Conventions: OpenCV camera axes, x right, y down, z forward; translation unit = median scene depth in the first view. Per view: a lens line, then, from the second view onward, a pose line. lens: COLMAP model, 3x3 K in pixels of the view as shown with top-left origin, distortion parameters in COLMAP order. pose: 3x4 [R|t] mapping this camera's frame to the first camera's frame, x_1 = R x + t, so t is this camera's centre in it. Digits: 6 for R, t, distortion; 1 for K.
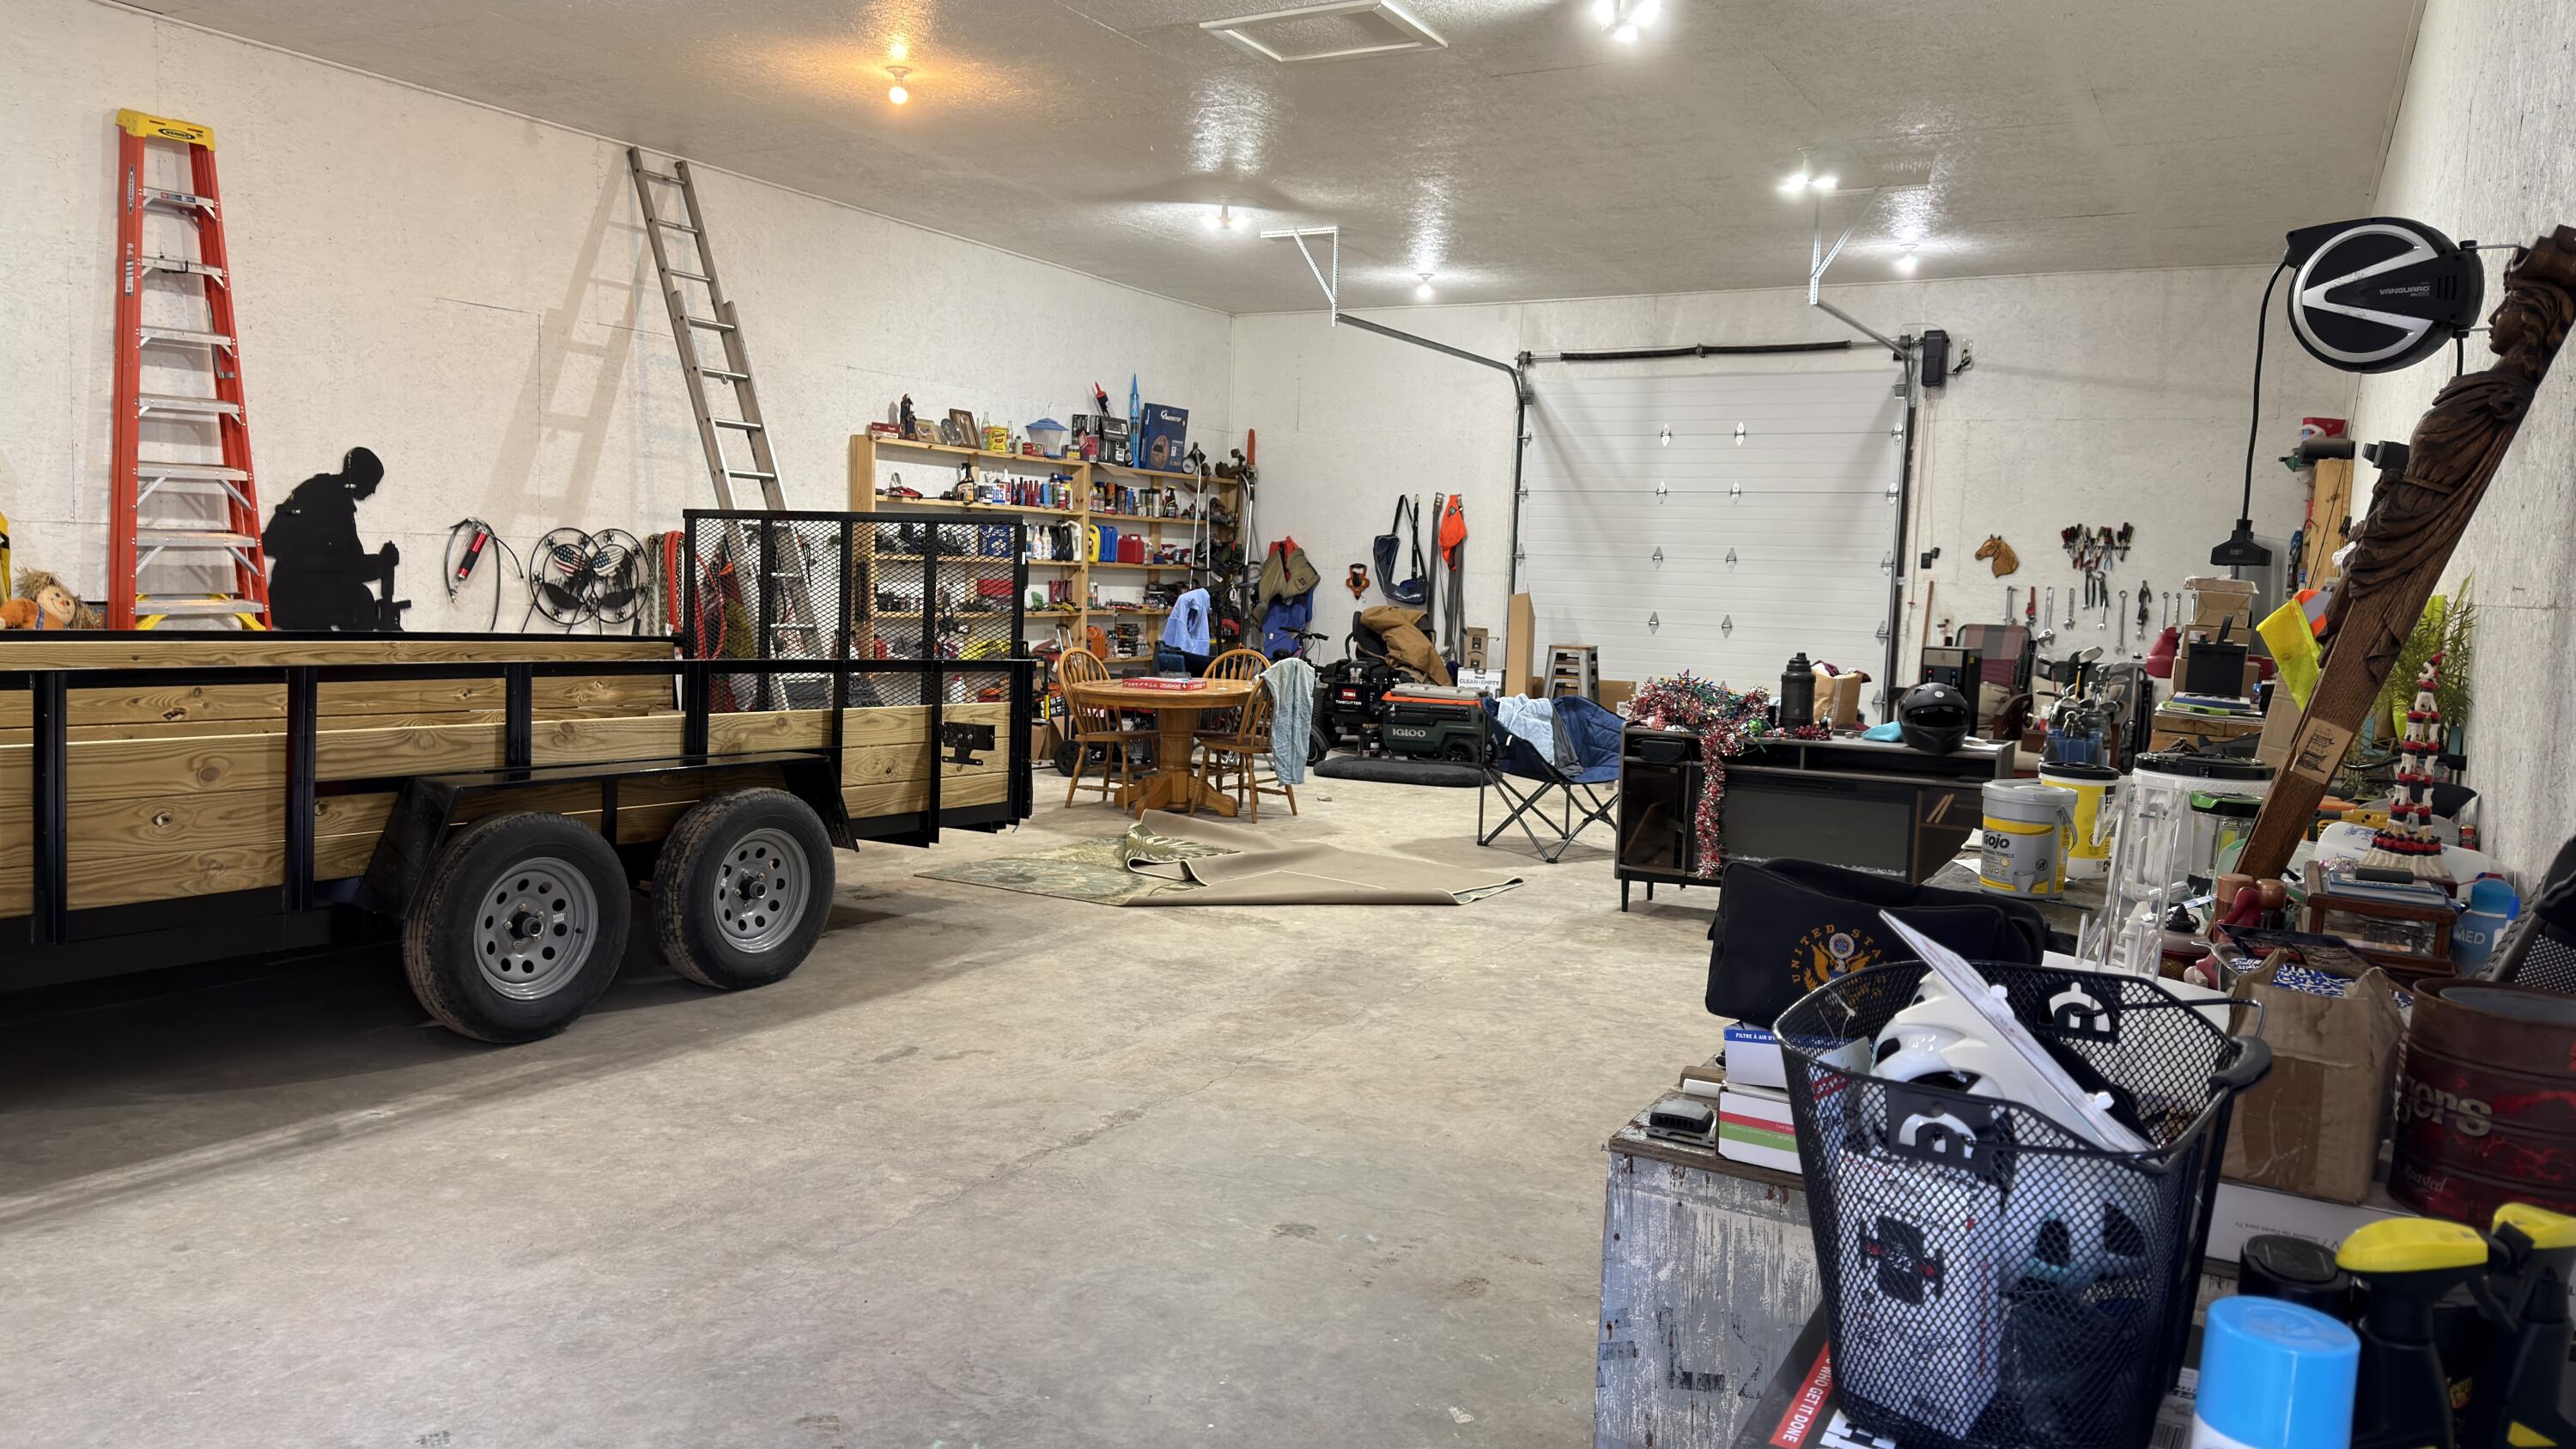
lens RADIAL K [[1800.7, 0, 1288.0], [0, 1800.7, 724.5], [0, 0, 1]] dist [0.048502, -0.002549]
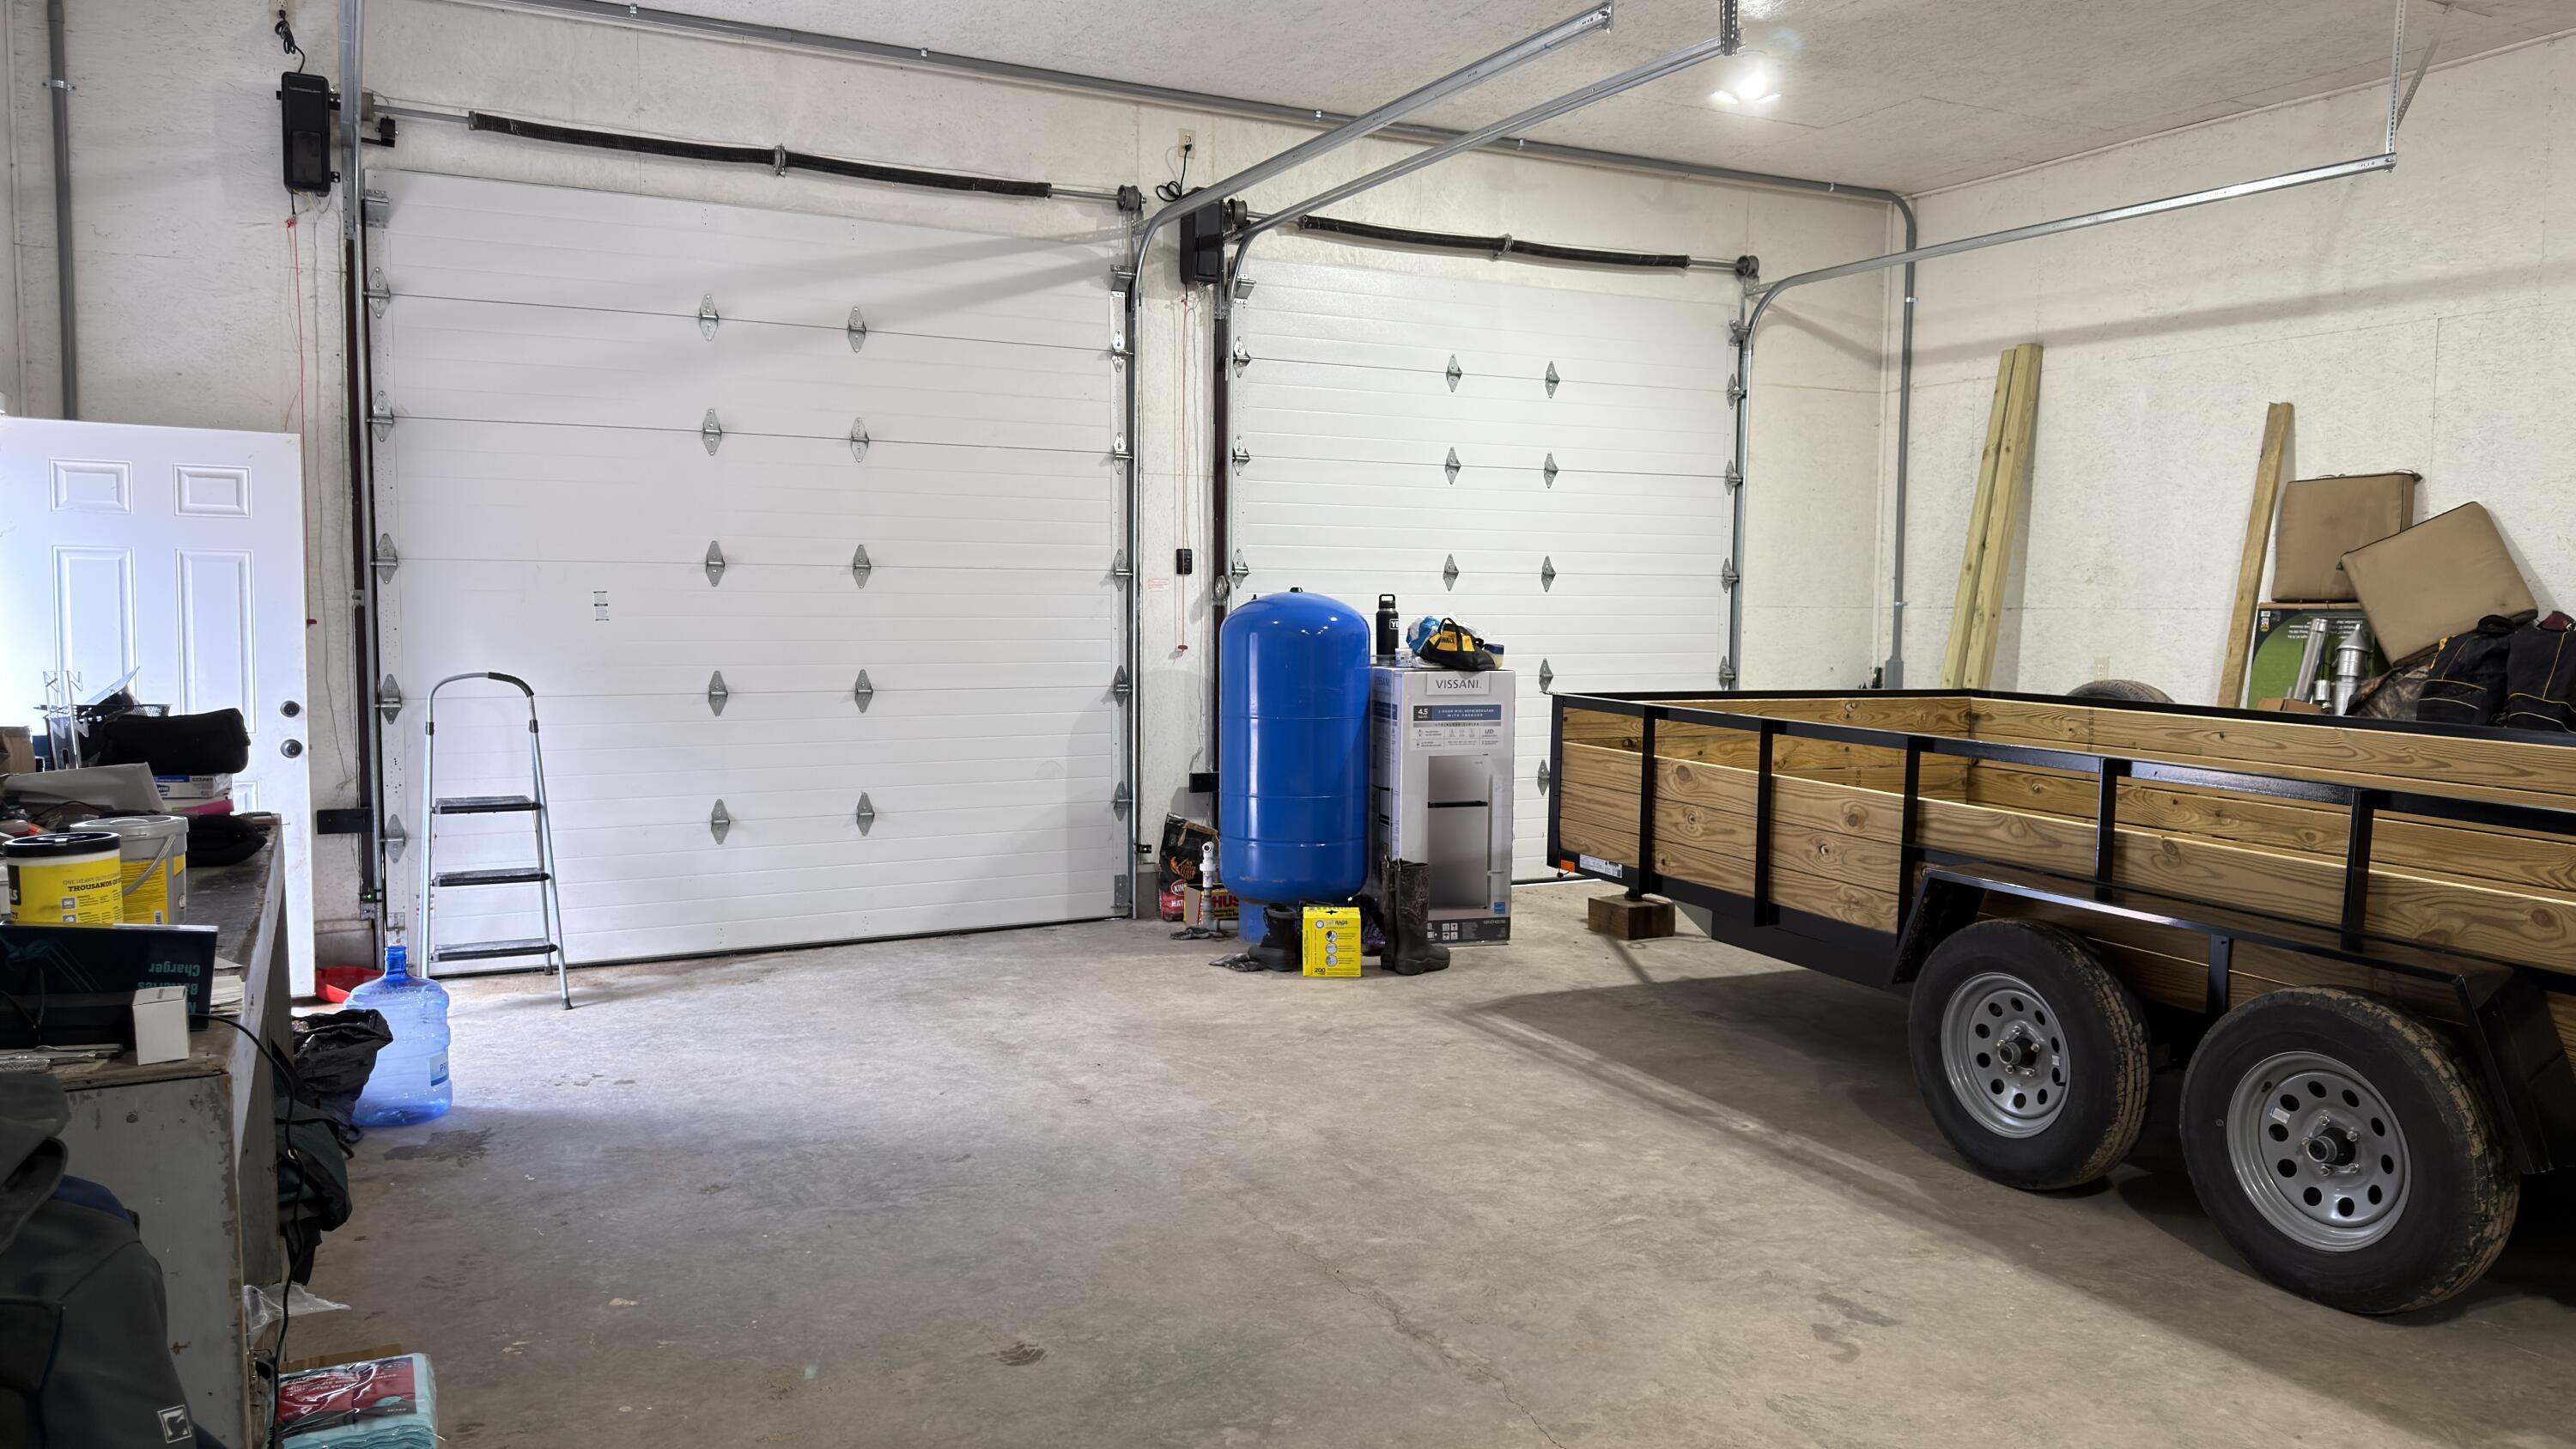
lens RADIAL K [[1800.7, 0, 1288.0], [0, 1800.7, 724.5], [0, 0, 1]] dist [0.048502, -0.002549]
pose [[-0.566251, 0.016383, -0.824070, 0.583958], [-0.098382, 0.991311, 0.087310, -0.102149], [0.818341, 0.130513, -0.559719, 1.396399]]
